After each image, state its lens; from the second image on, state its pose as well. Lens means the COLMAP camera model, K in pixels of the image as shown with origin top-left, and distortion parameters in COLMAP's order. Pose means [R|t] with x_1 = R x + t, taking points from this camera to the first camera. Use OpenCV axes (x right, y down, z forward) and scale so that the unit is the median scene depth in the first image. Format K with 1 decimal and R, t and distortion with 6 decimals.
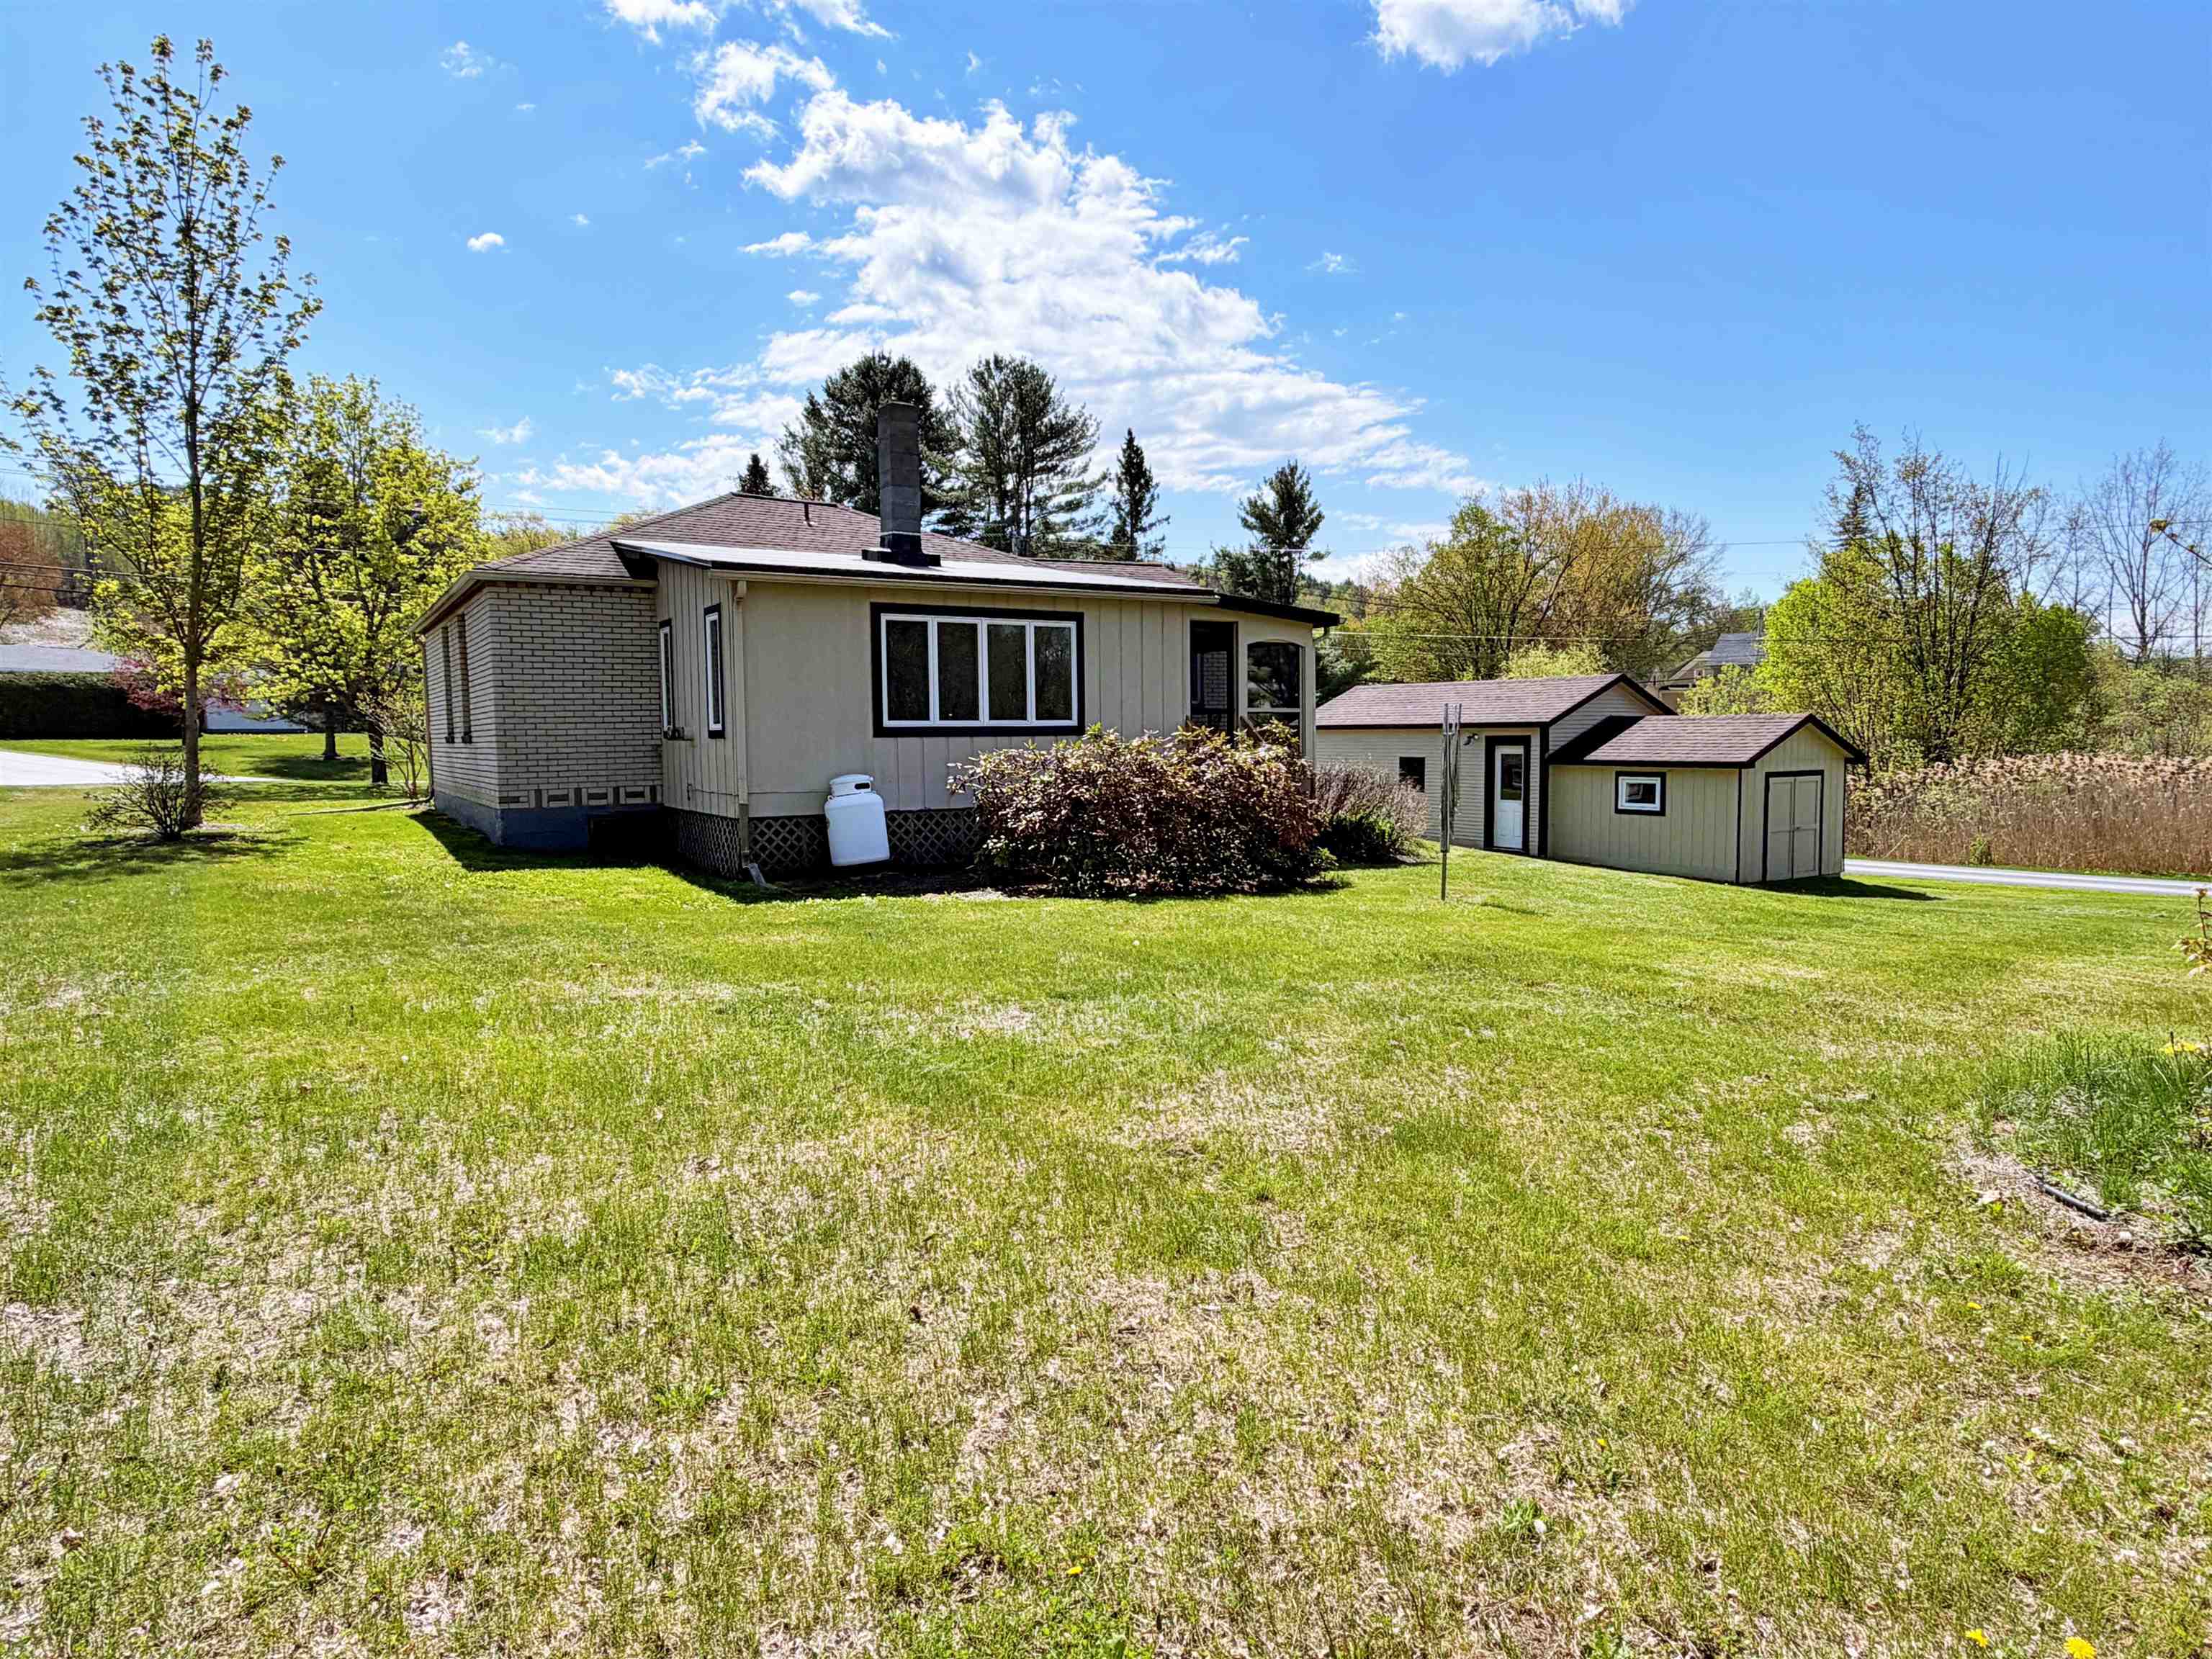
lens RADIAL K [[1272.9, 0, 1106.0], [0, 1272.9, 829.5], [0, 0, 1]] dist [-0.001254, -0.000097]
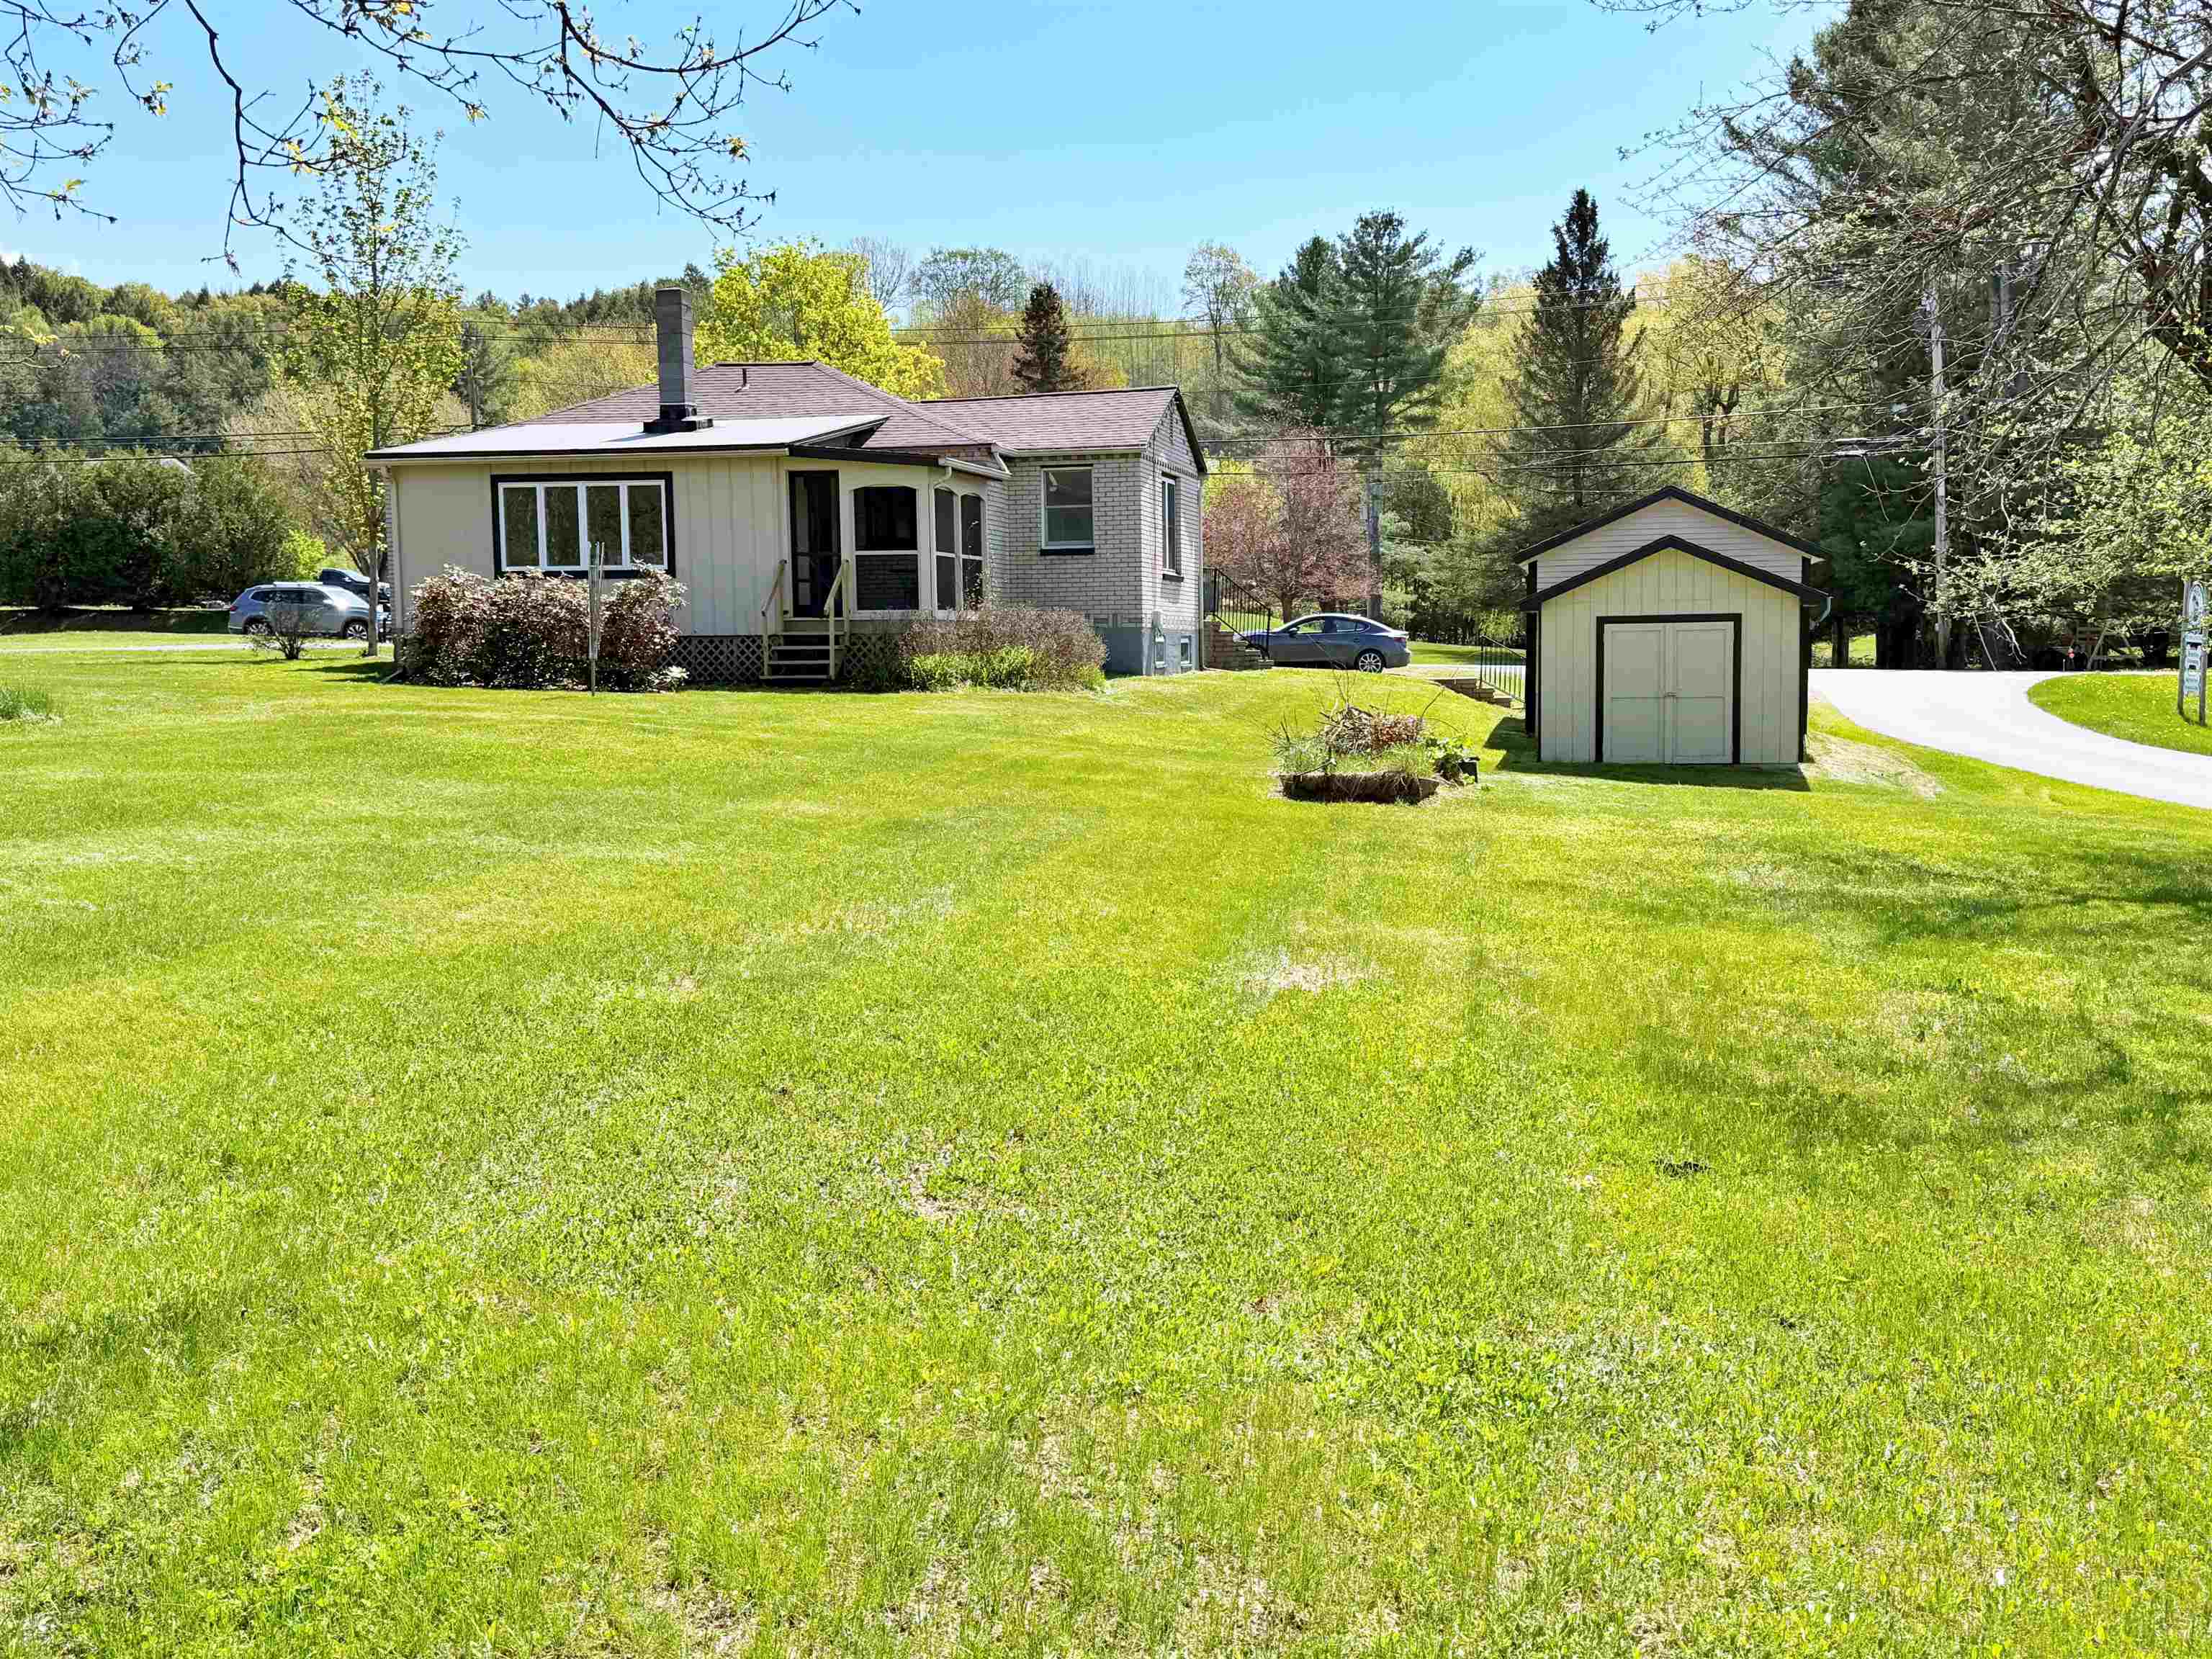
lens RADIAL K [[2345.2, 0, 1126.7], [0, 2345.2, 836.2], [0, 0, 1]] dist [0.201967, -0.433410]
pose [[0.700321, 0.059223, -0.711367, 1.853672], [-0.050417, 0.998167, 0.033465, 0.071321], [0.712045, 0.012429, 0.702024, -0.231778]]
